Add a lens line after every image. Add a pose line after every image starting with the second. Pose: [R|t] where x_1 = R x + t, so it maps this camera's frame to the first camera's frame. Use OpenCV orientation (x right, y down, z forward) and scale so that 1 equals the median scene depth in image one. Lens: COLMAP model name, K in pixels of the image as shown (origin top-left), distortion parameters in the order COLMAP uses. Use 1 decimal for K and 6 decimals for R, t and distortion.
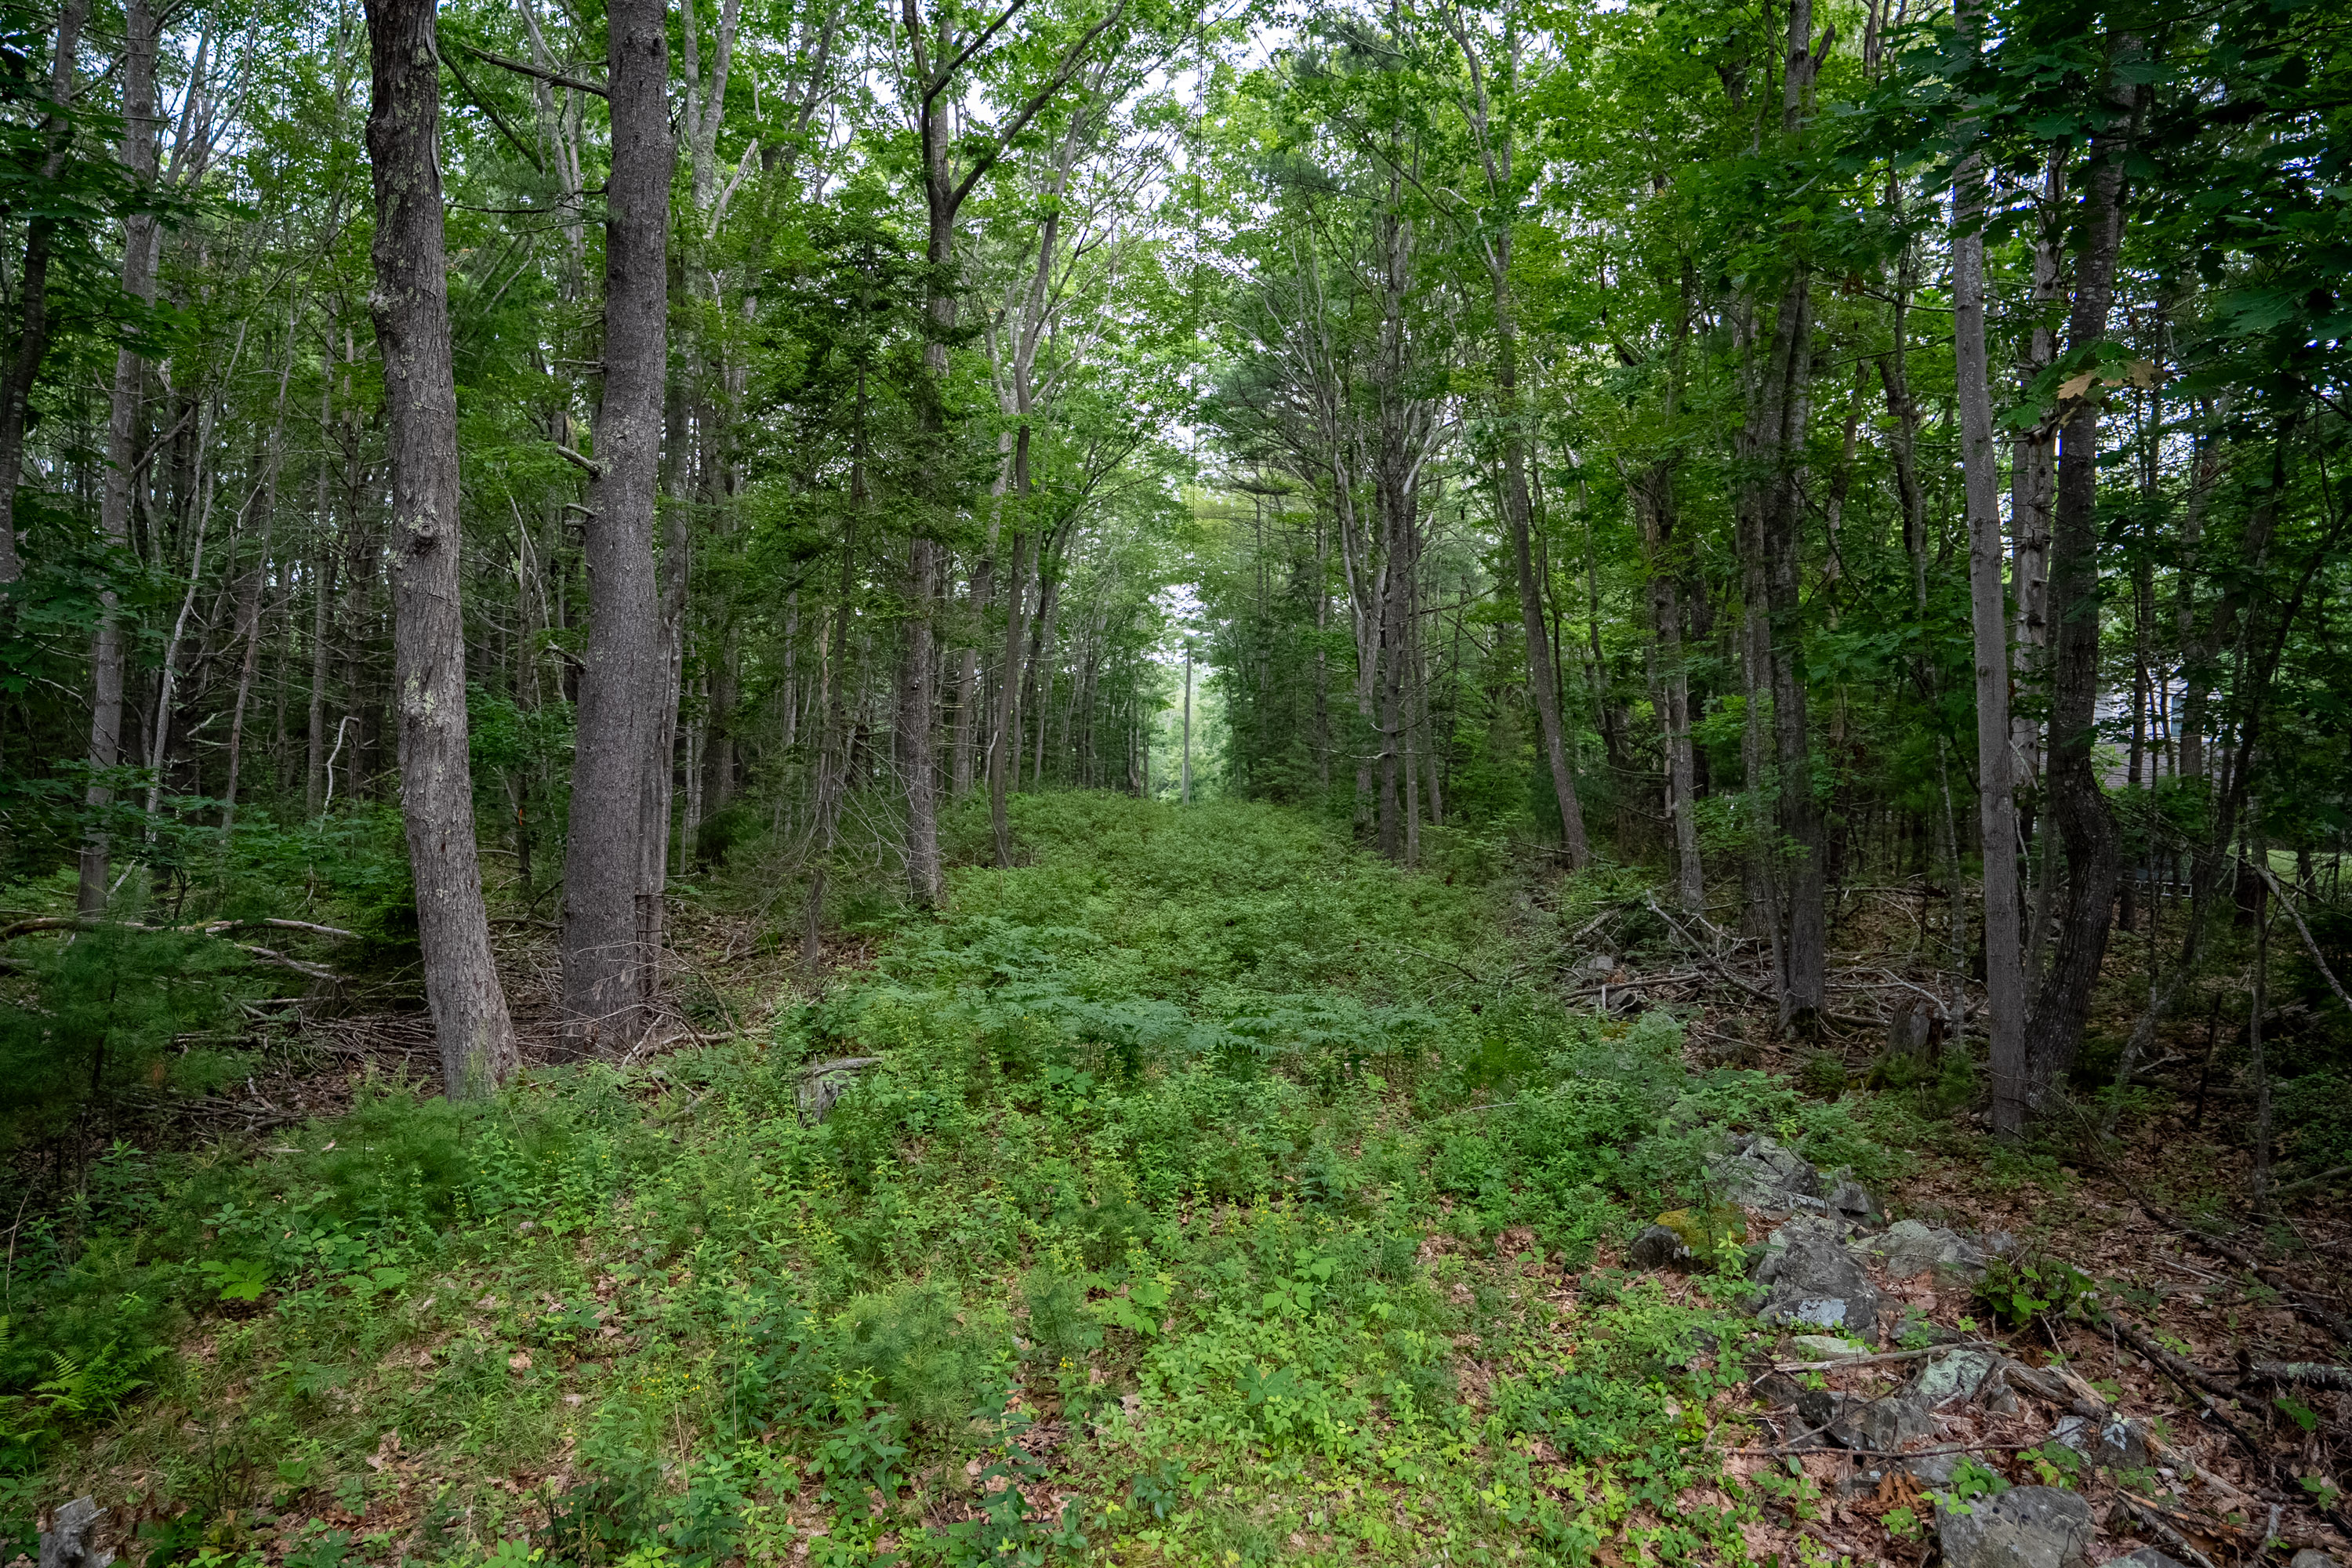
lens RADIAL K [[1668.6, 0, 1176.0], [0, 1668.6, 784.0], [0, 0, 1]] dist [0.000783, 0.004938]
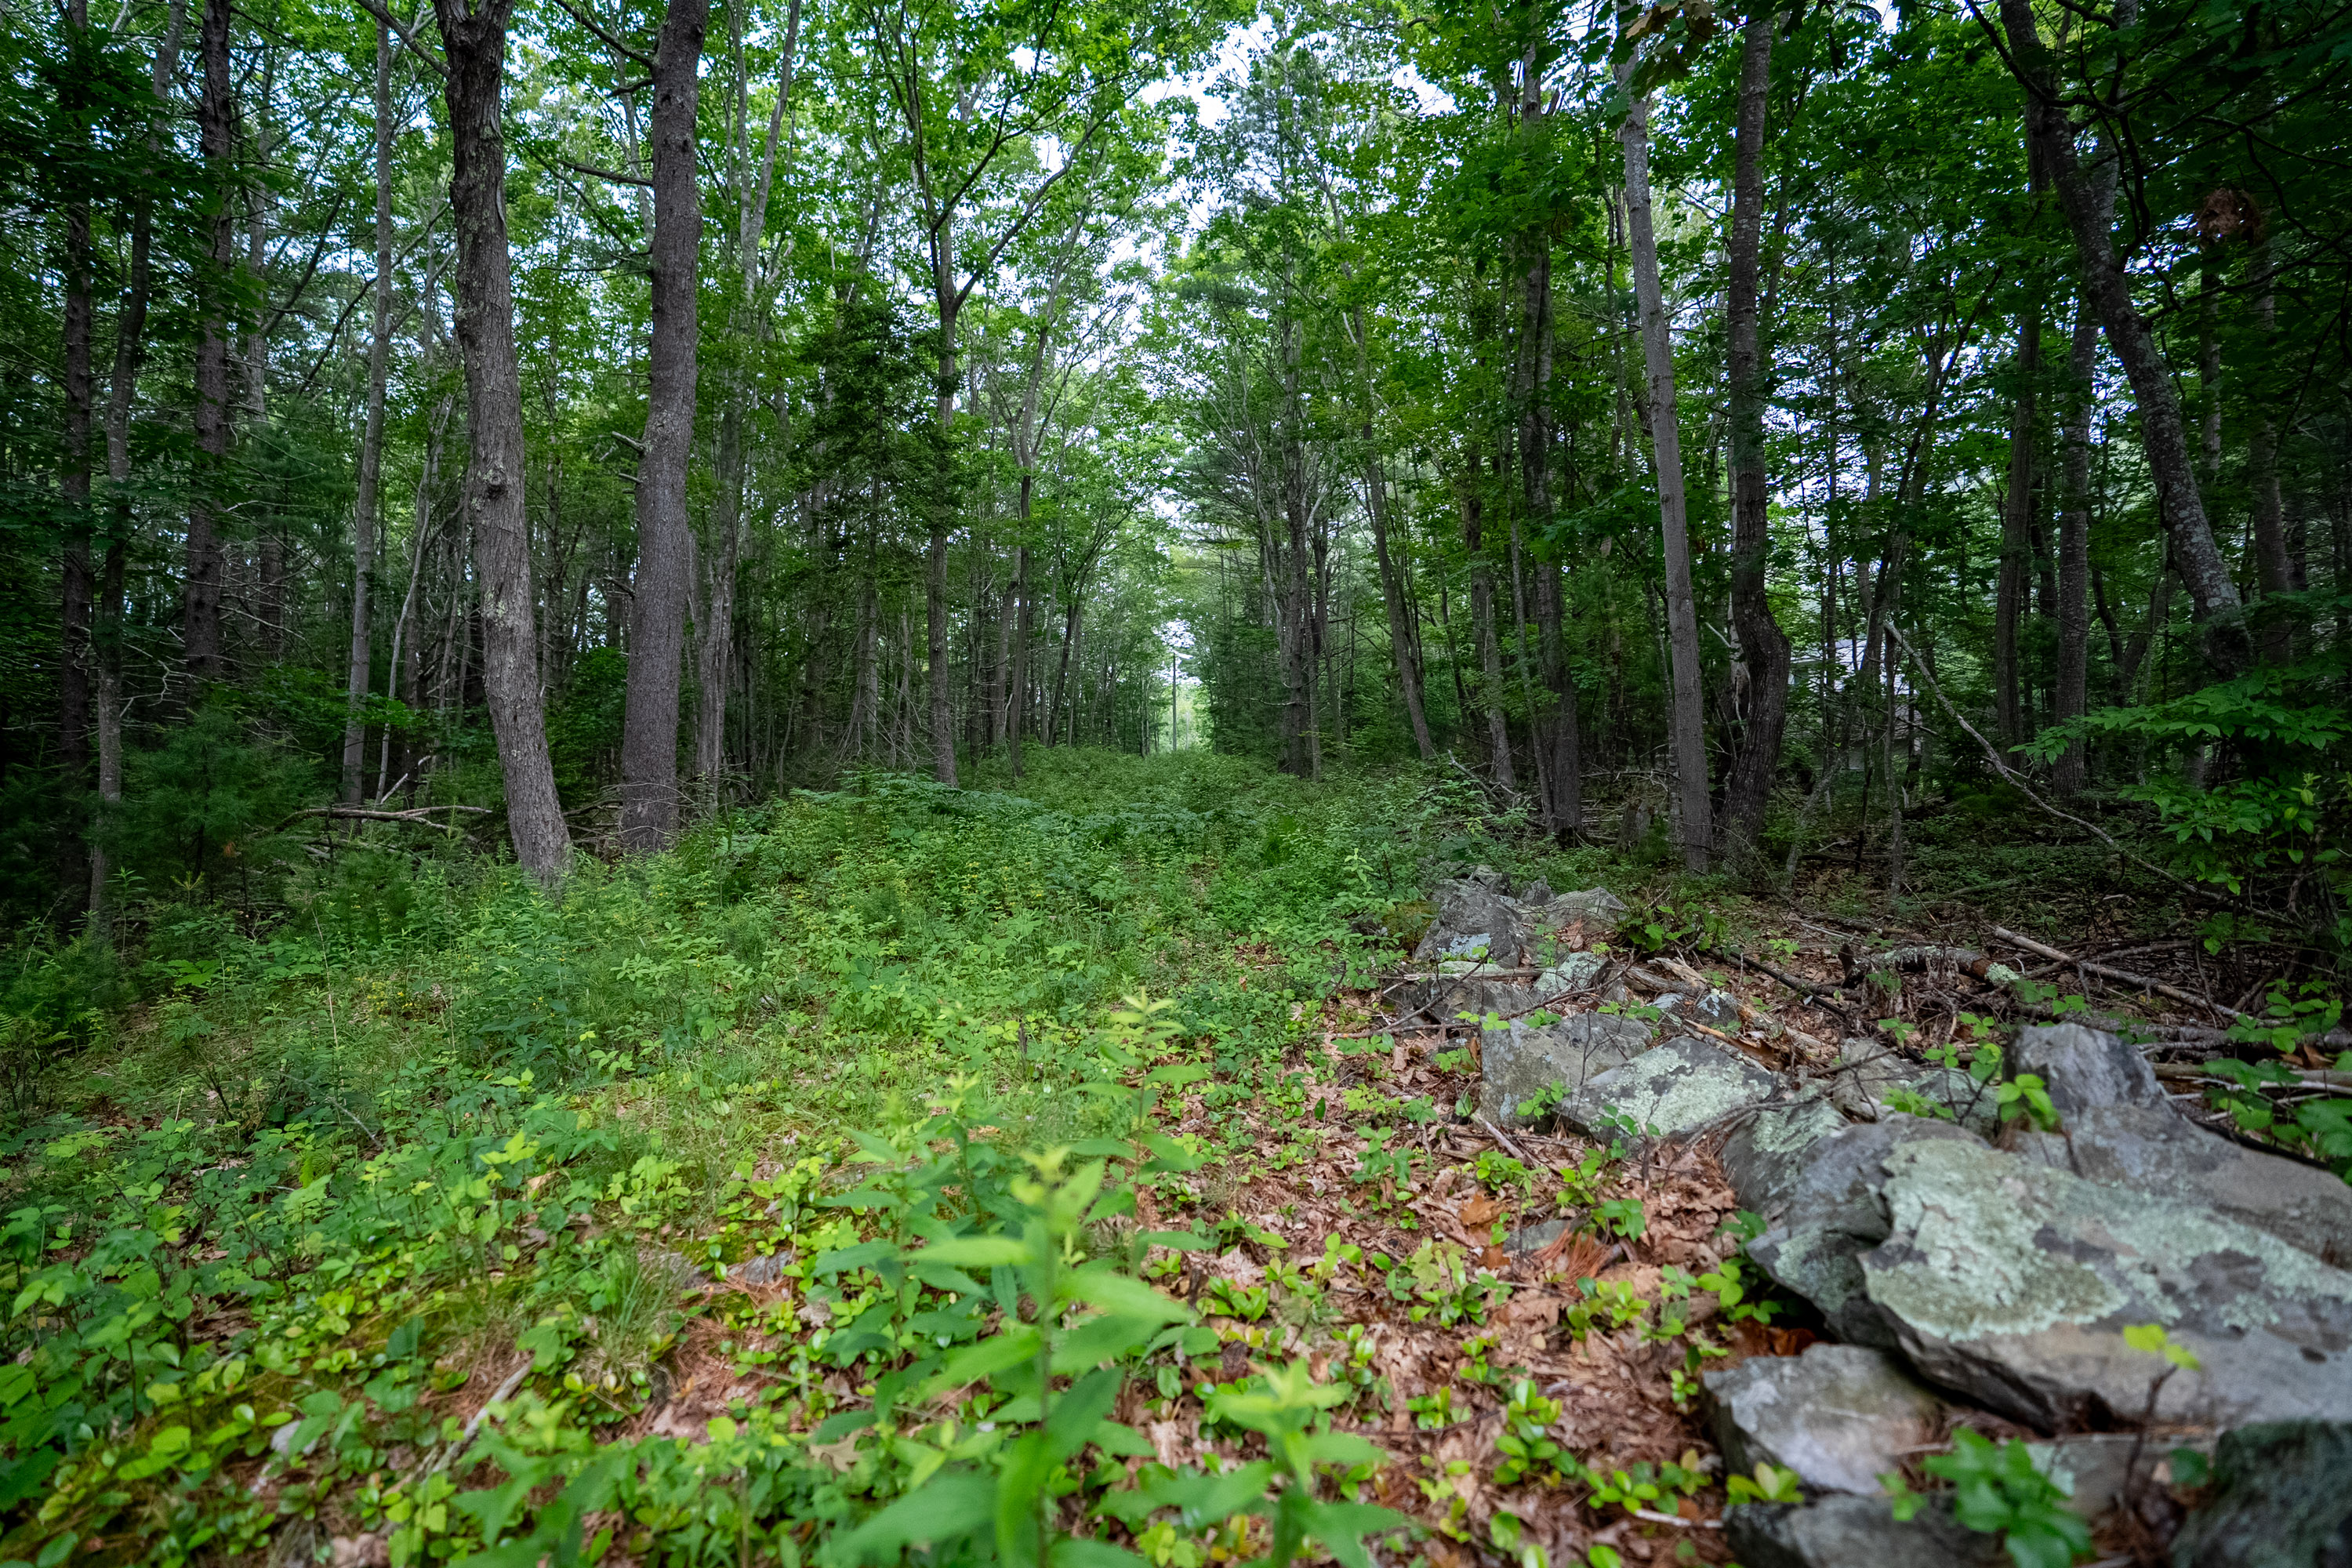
lens RADIAL K [[1117.6, 0, 1176.0], [0, 1117.6, 784.0], [0, 0, 1]] dist [-0.064419, -0.000054]
pose [[0.998811, -0.026181, -0.041119, 0.056299], [0.025467, 0.999517, -0.017793, 0.053877], [0.041565, 0.016725, 0.998996, 0.067255]]
